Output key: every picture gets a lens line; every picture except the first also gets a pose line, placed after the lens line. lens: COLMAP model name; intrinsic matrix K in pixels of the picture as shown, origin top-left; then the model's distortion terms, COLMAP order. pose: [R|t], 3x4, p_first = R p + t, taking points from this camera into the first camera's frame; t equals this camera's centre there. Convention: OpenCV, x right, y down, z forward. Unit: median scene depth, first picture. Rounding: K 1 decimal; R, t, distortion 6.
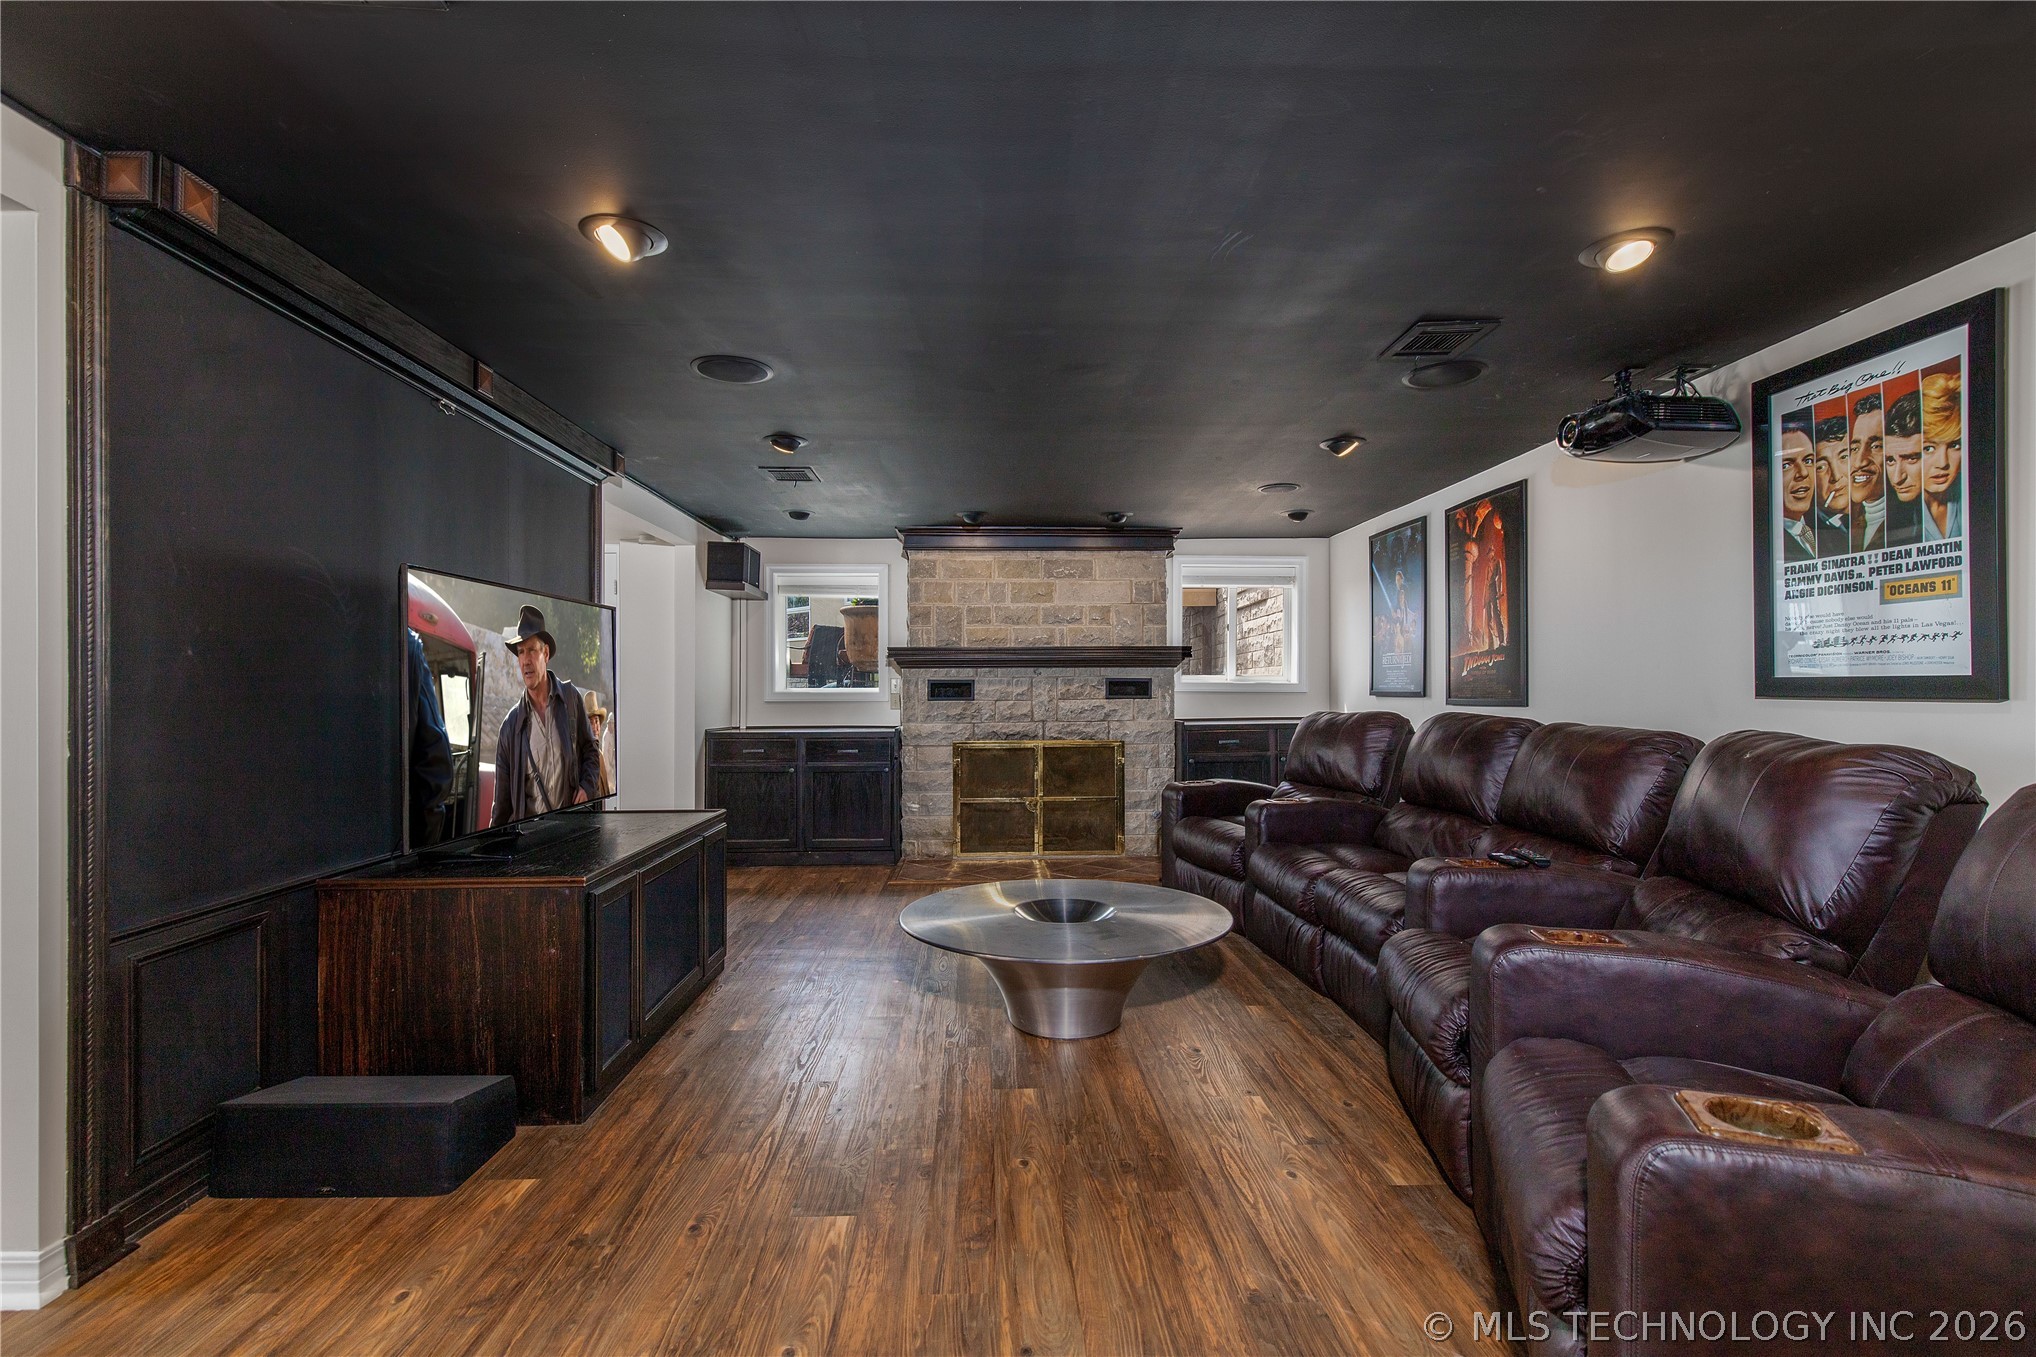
lens RADIAL K [[932.3, 0, 1020.3], [0, 932.3, 686.5], [0, 0, 1]] dist [-0.002396, 0.000103]
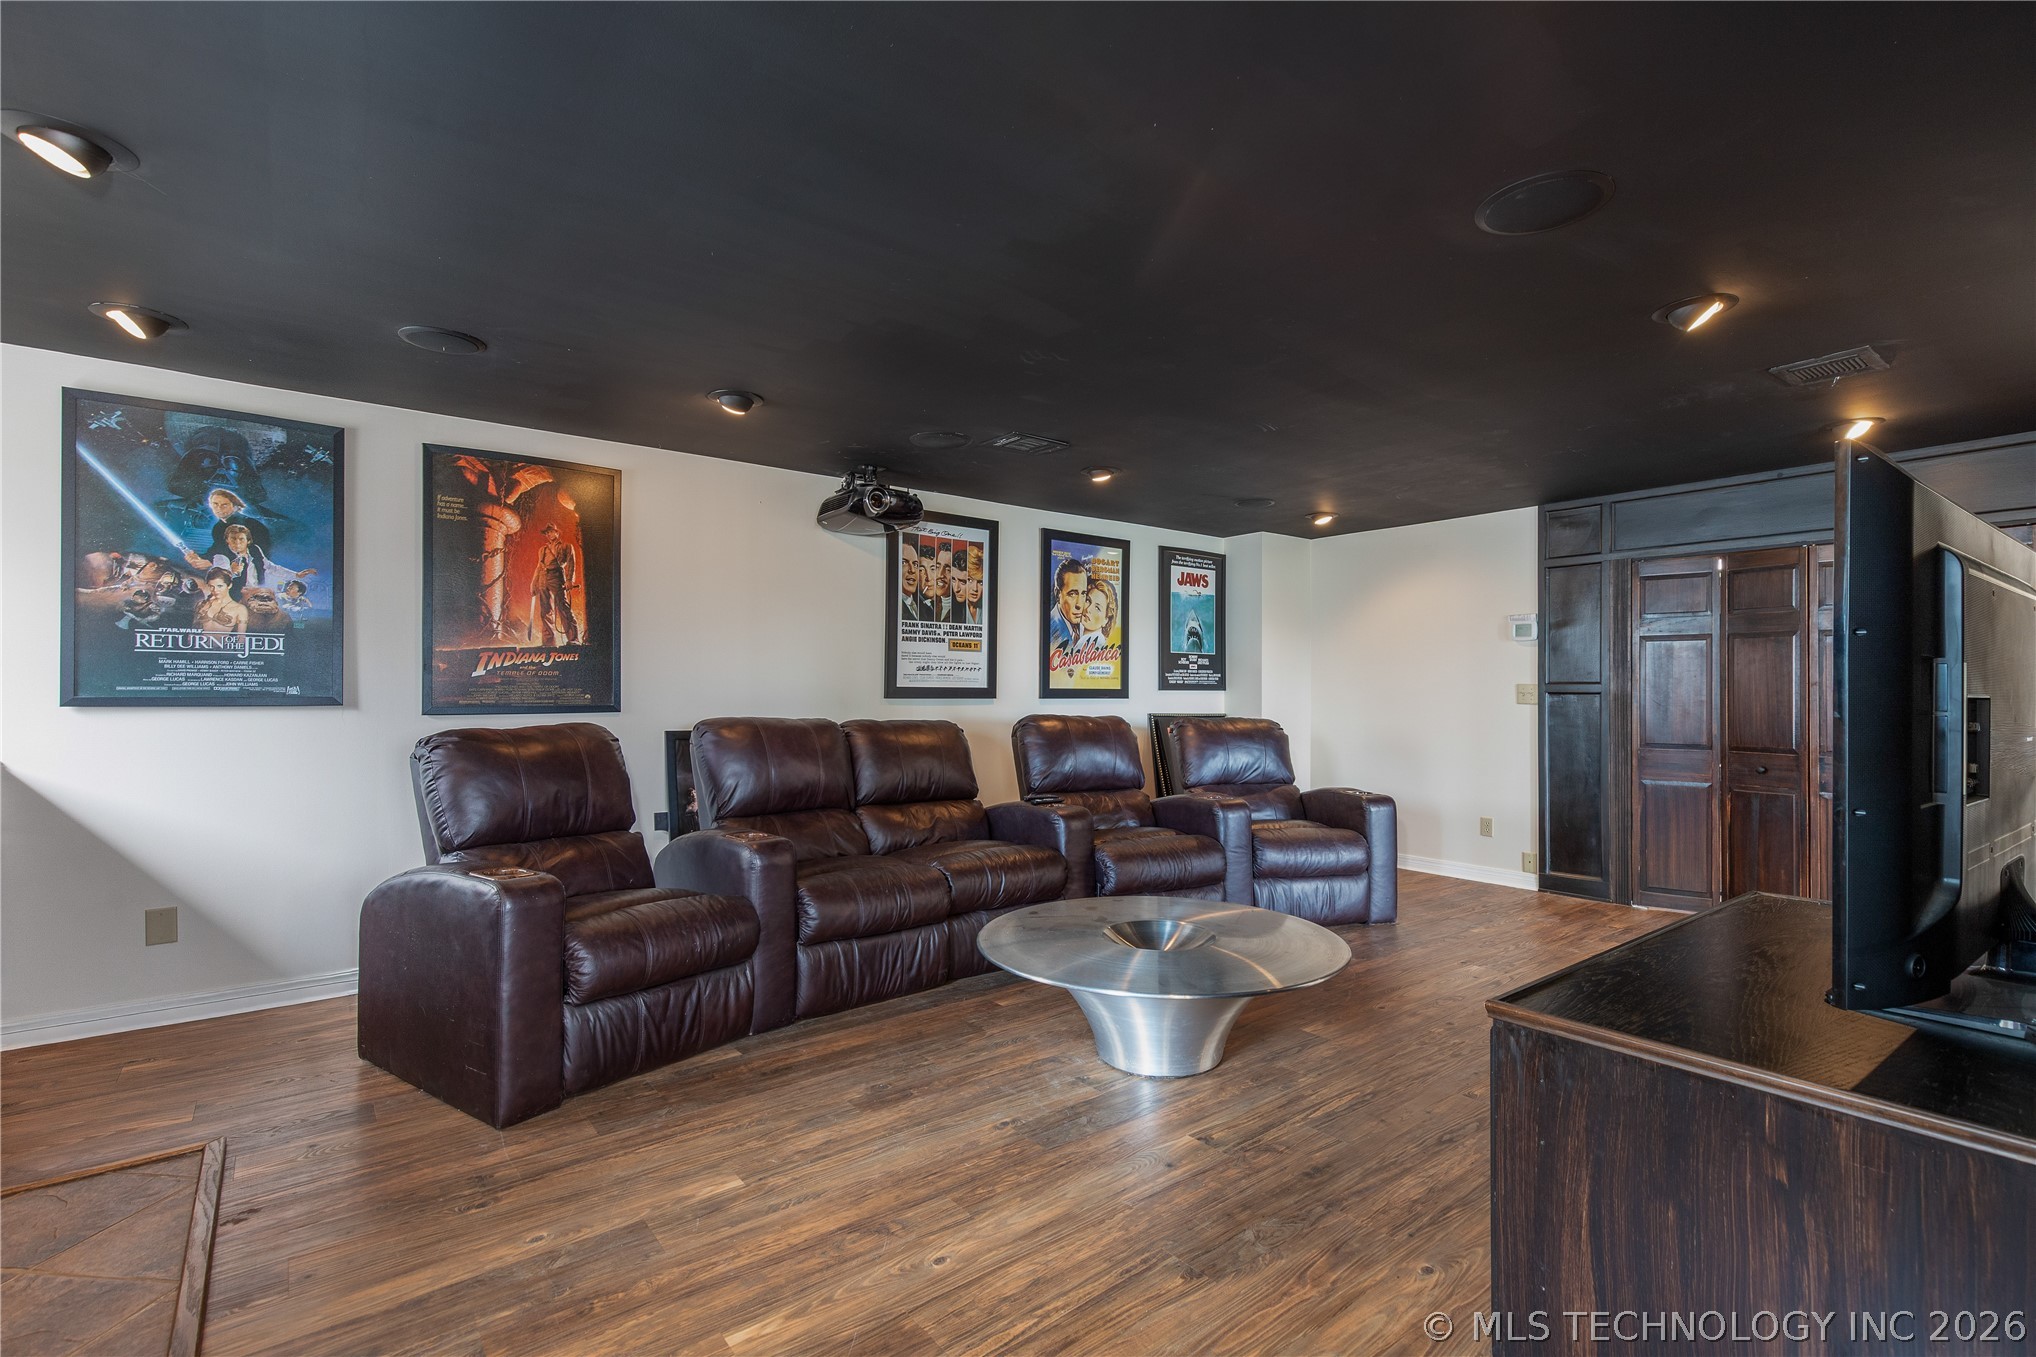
lens RADIAL K [[932.3, 0, 1021.2], [0, 932.3, 683.6], [0, 0, 1]] dist [-0.002396, 0.000103]
pose [[-0.578296, -0.004944, 0.815812, -0.735530], [-0.012353, 0.999920, -0.002697, -0.014637], [-0.815734, -0.011638, -0.578311, 1.914041]]
